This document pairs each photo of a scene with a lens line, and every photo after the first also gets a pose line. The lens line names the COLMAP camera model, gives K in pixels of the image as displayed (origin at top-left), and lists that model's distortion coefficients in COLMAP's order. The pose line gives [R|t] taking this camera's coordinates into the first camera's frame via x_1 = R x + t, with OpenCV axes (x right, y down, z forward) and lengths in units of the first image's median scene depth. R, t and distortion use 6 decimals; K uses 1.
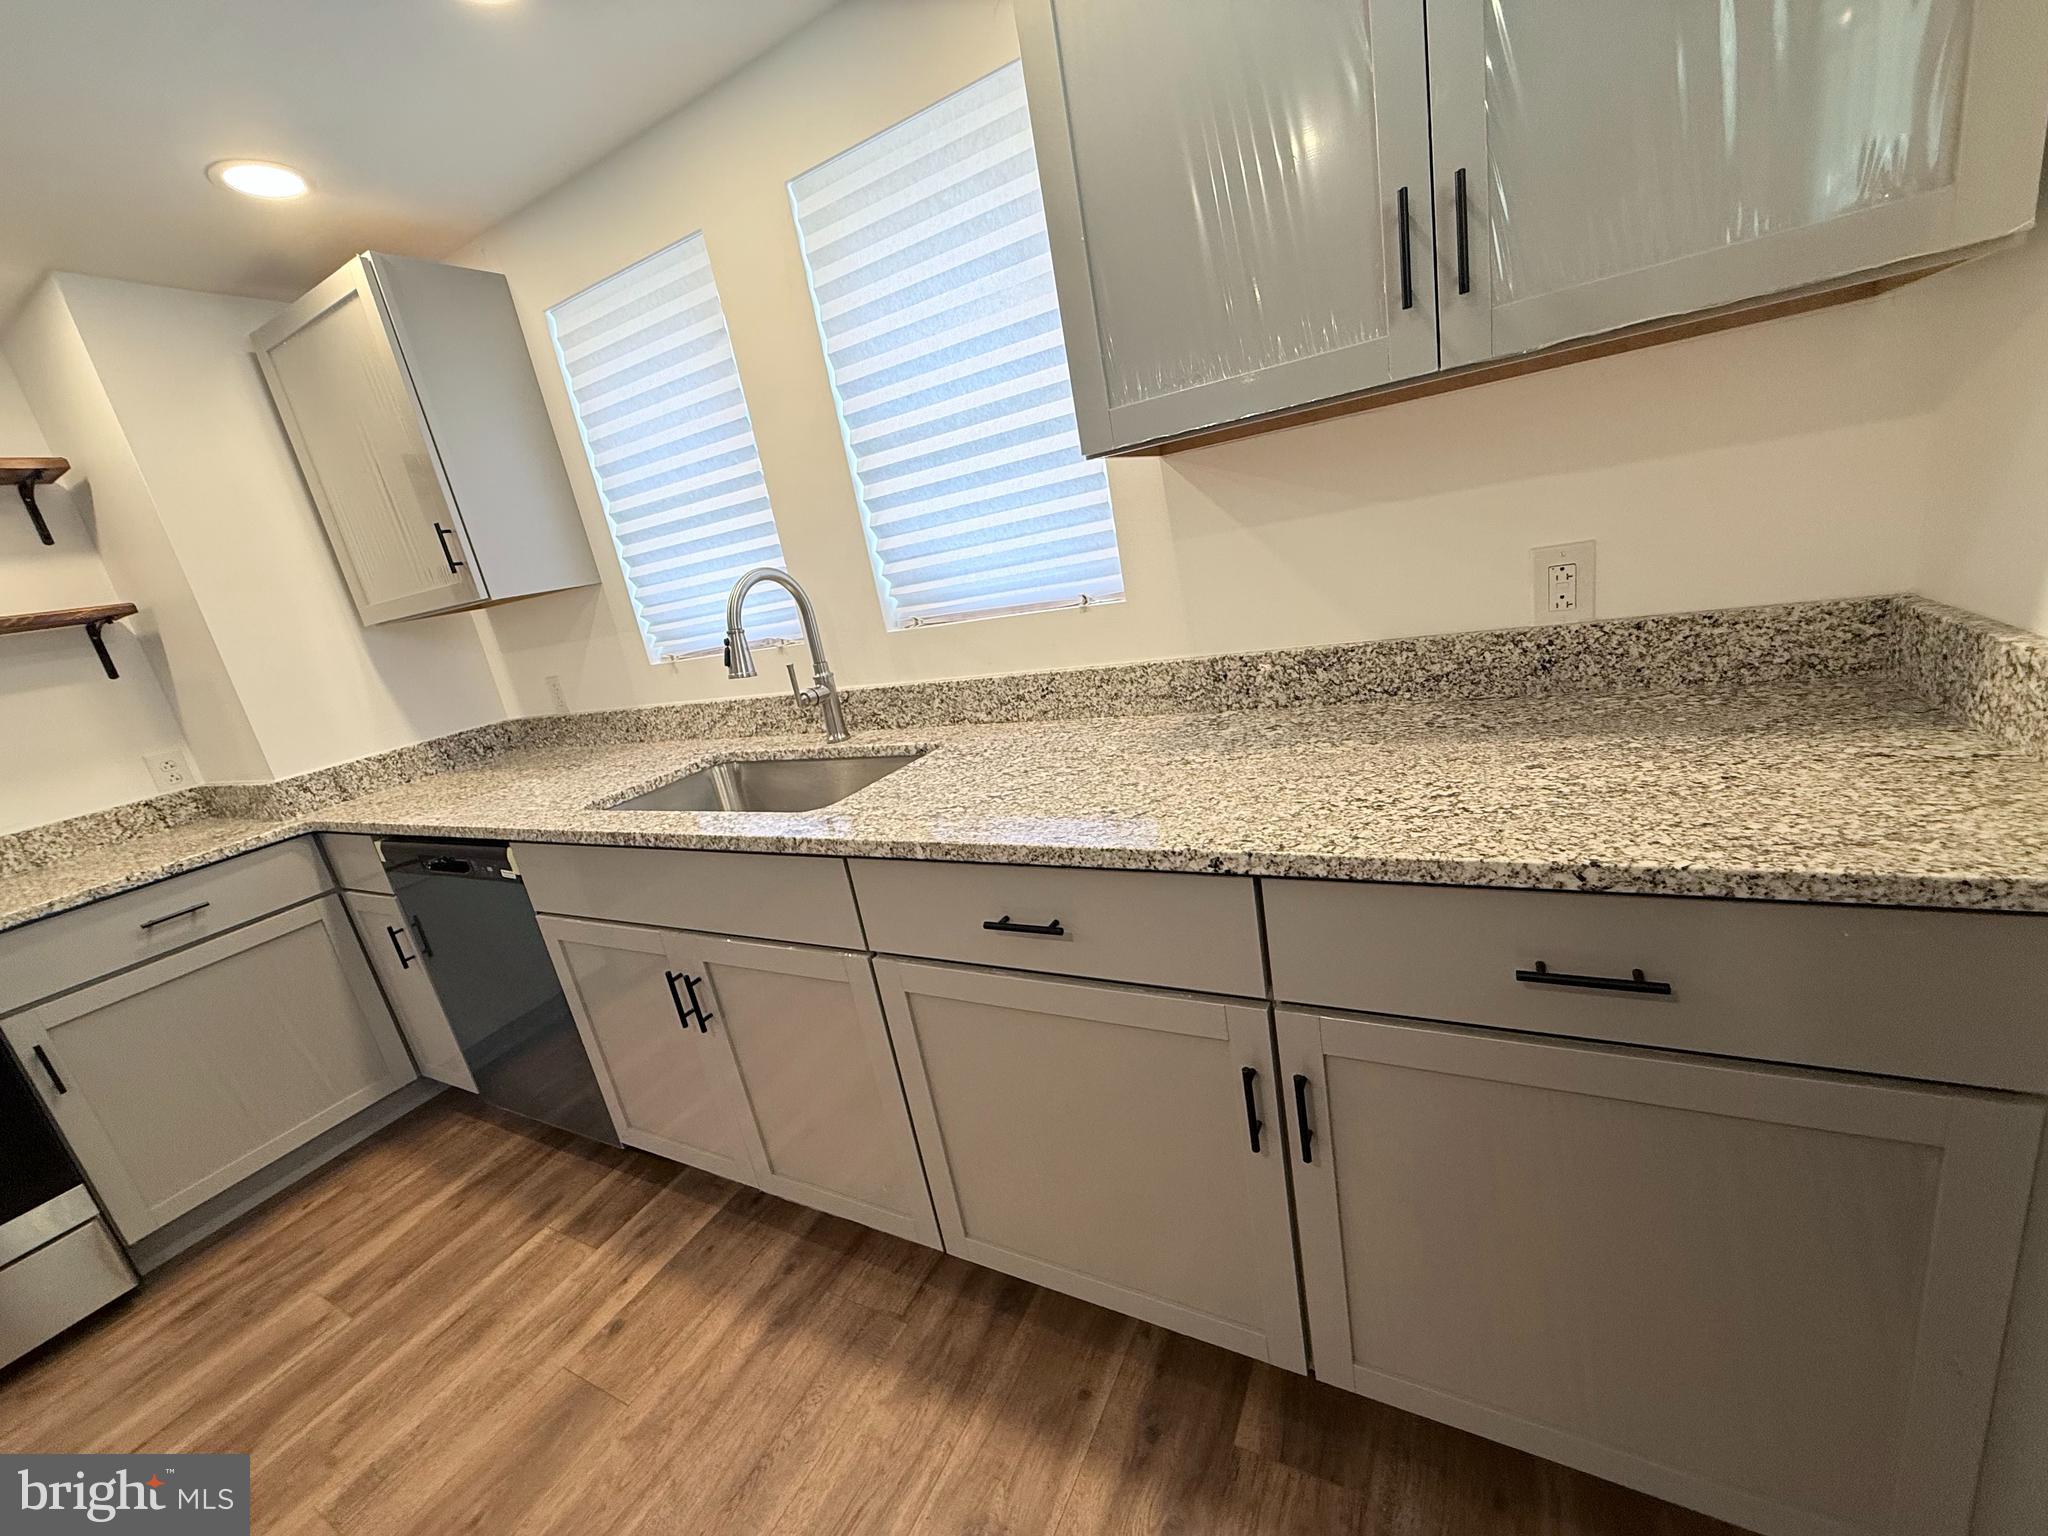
lens RADIAL K [[819.6, 0, 1017.0], [0, 819.6, 766.8], [0, 0, 1]] dist [0.000883, 0.000271]
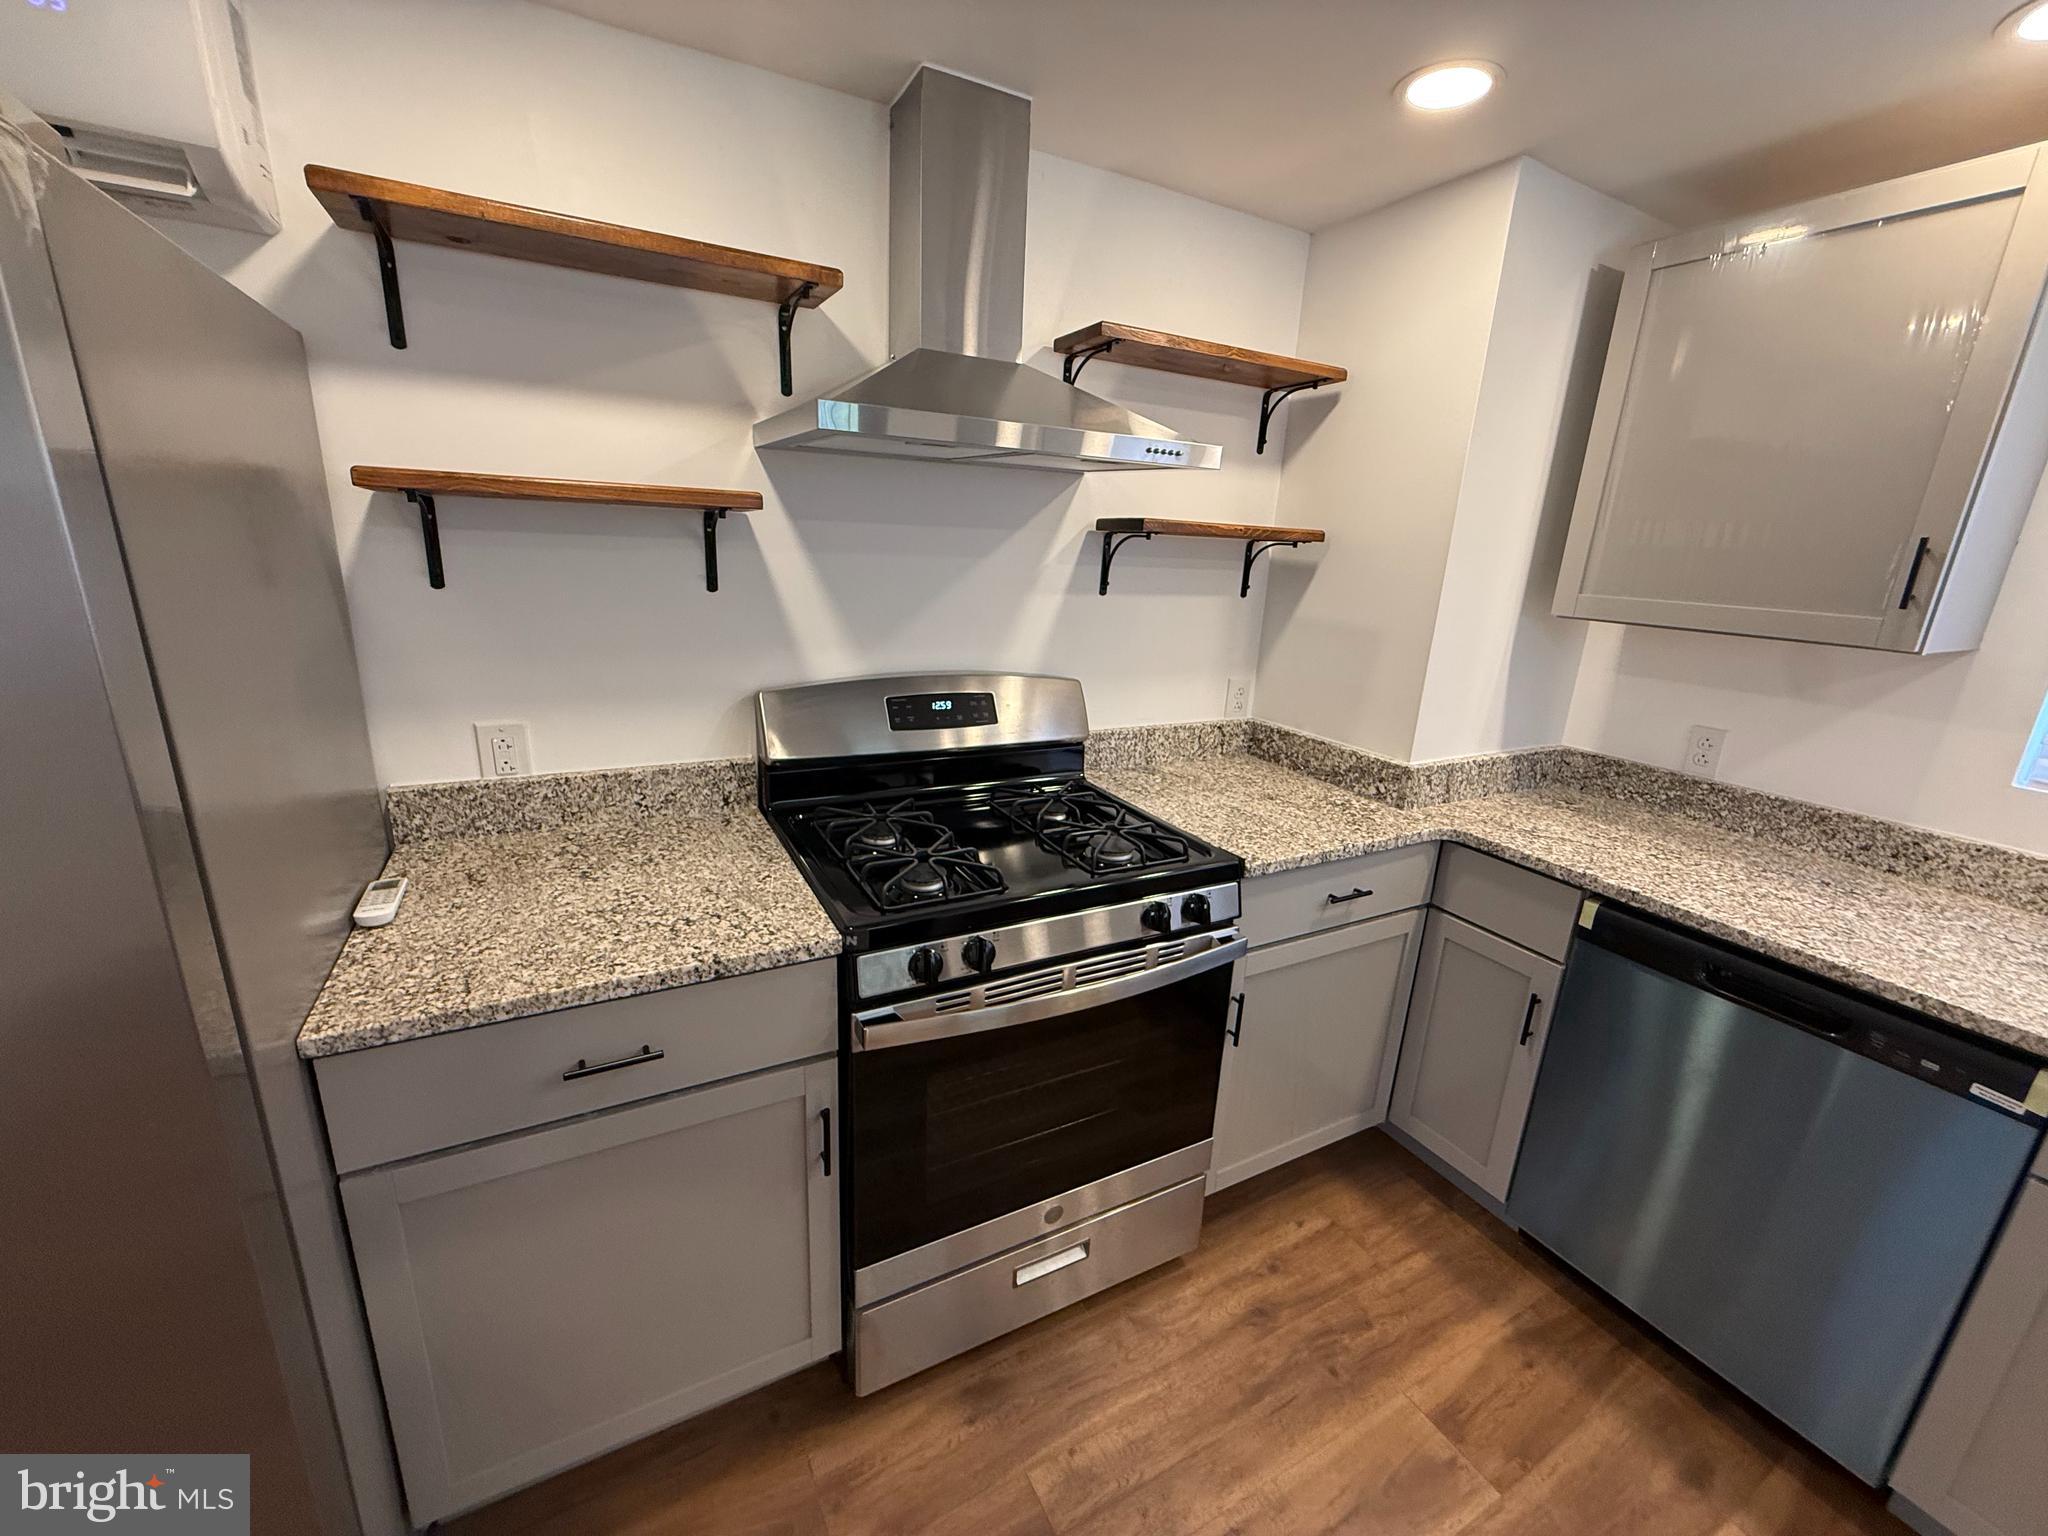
lens RADIAL K [[819.6, 0, 1018.0], [0, 819.6, 766.8], [0, 0, 1]] dist [0.000883, 0.000271]
pose [[0.816385, 0.354194, -0.456138, -1.107906], [-0.333811, 0.933941, 0.127764, 0.063119], [0.471259, 0.047959, 0.880690, 0.034980]]
